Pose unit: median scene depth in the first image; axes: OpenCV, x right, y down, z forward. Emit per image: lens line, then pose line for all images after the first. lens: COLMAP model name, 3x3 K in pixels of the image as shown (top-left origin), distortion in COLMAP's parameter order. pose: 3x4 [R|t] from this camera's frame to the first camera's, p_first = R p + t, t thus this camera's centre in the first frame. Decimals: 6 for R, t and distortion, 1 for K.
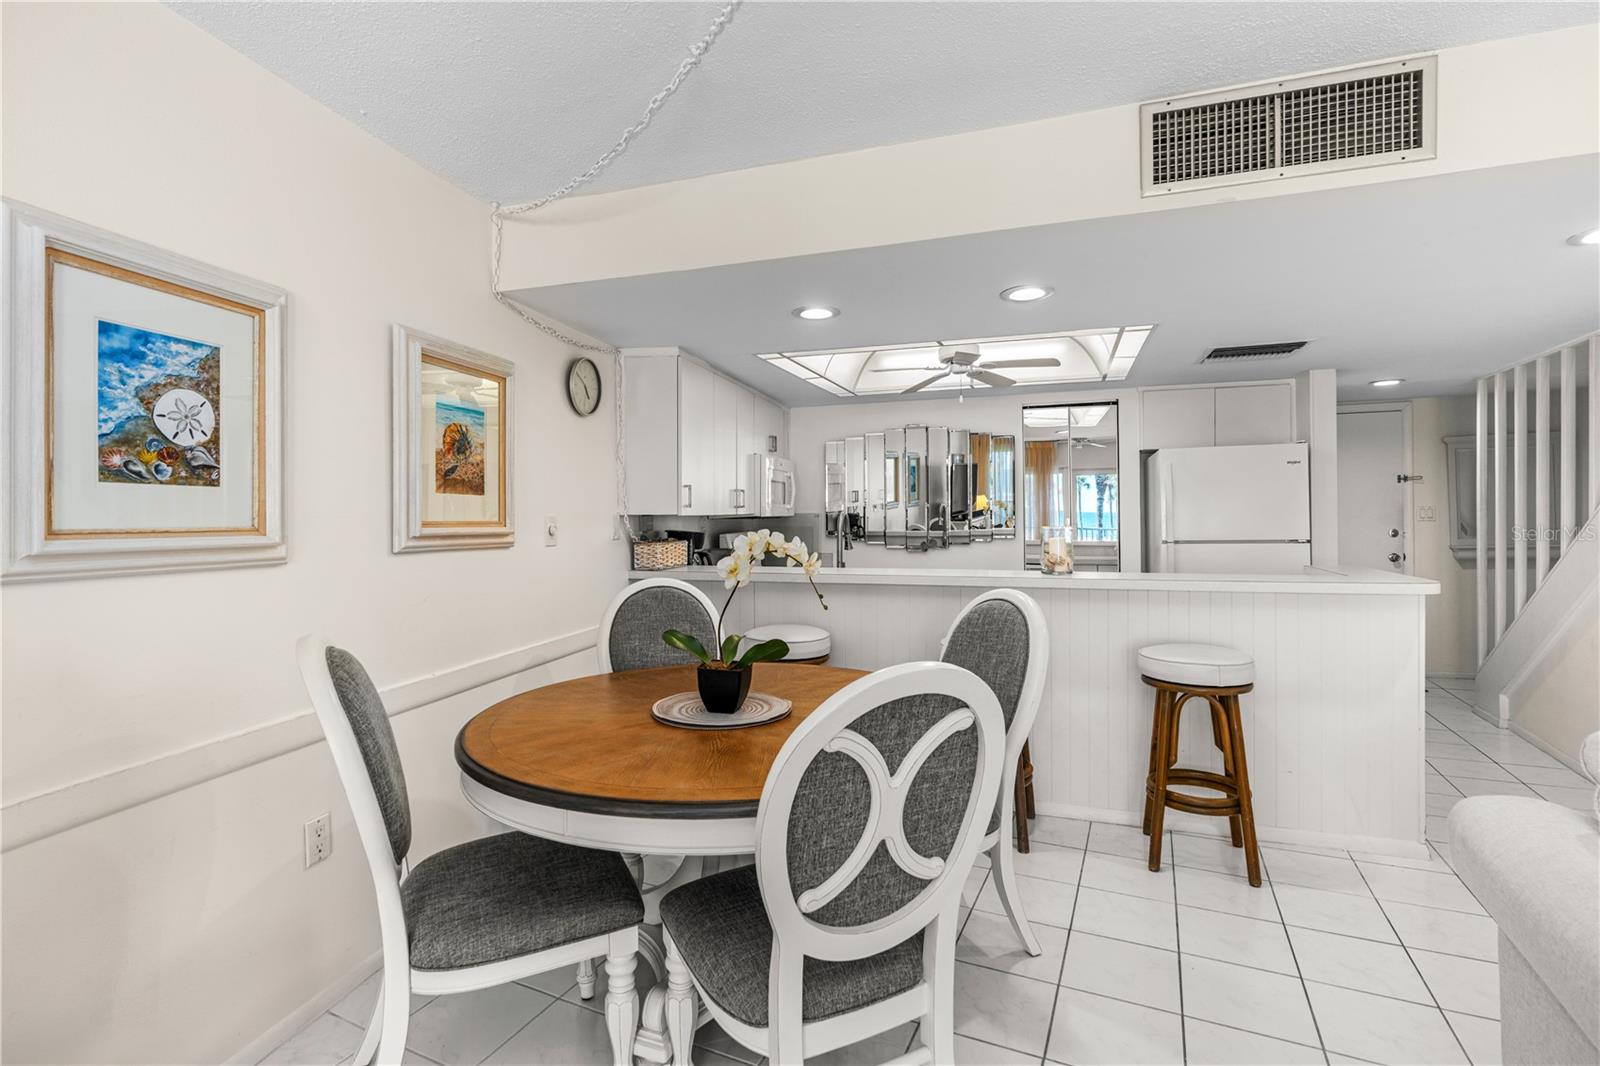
lens RADIAL K [[730.8, 0, 814.3], [0, 730.8, 513.5], [0, 0, 1]] dist [0.010814, -0.000135]
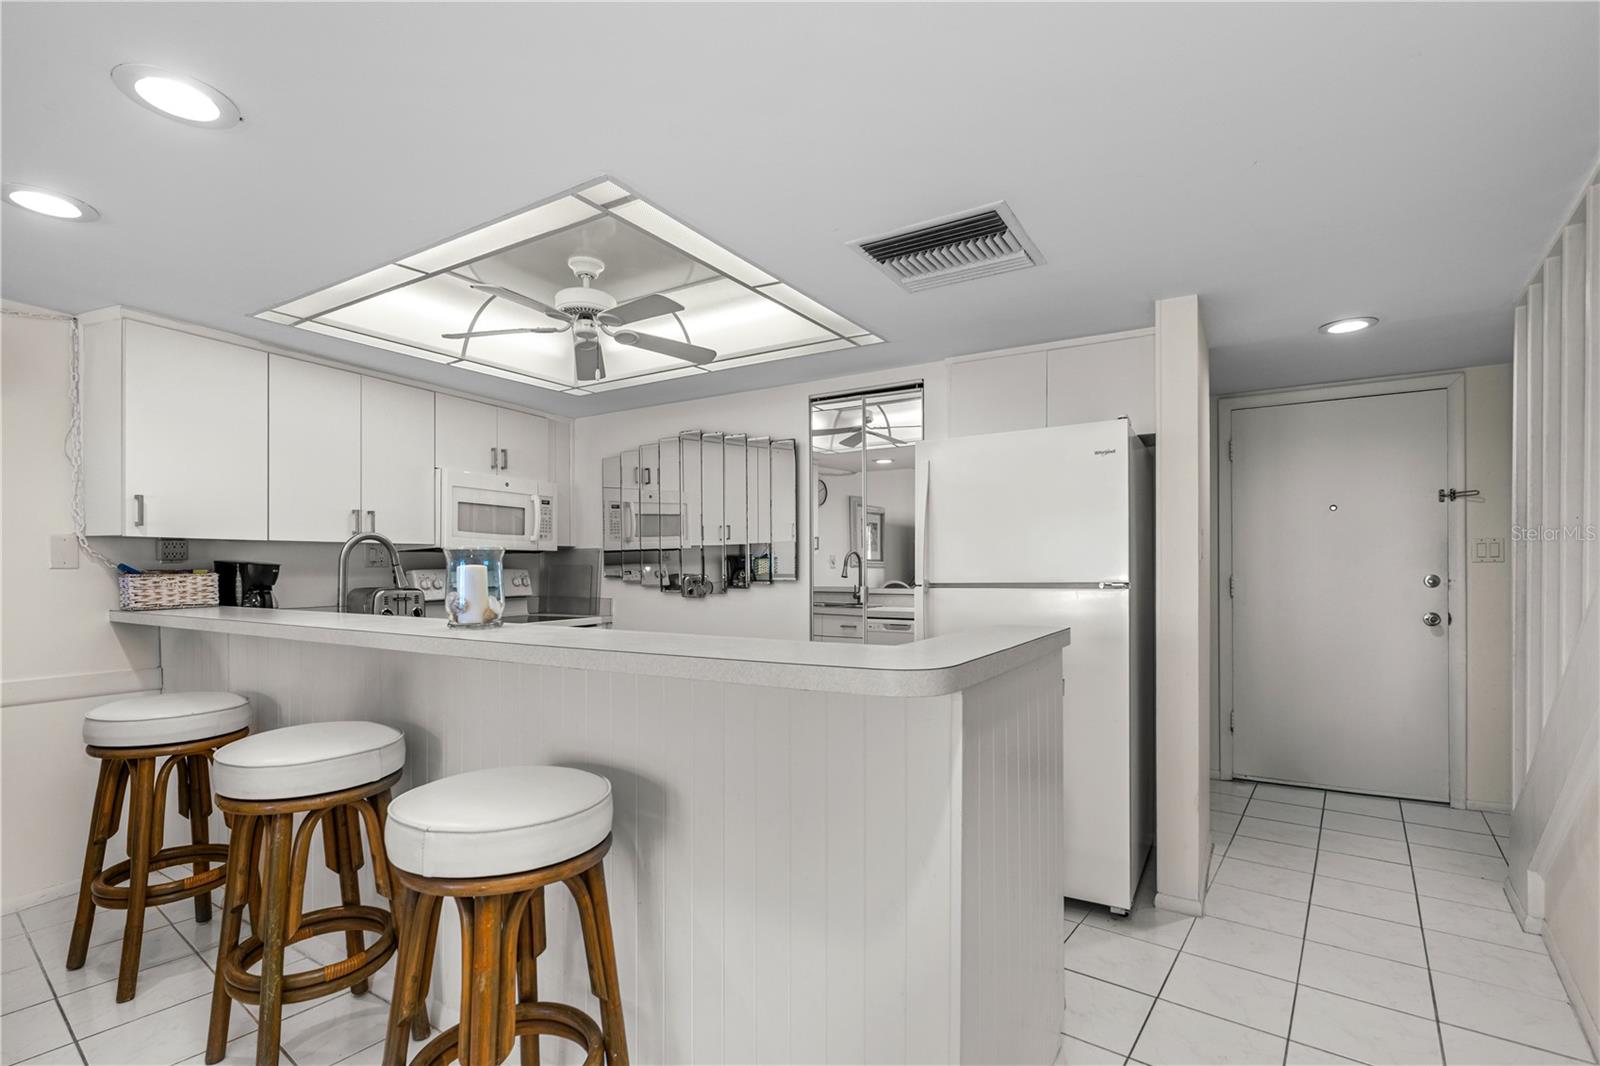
lens RADIAL K [[730.8, 0, 795.3], [0, 730.8, 576.0], [0, 0, 1]] dist [0.010814, -0.000135]
pose [[0.977047, 0.009537, -0.212808, 0.604072], [-0.006691, 0.999878, 0.014089, 0.026728], [0.212917, -0.012342, 0.976992, 0.404956]]
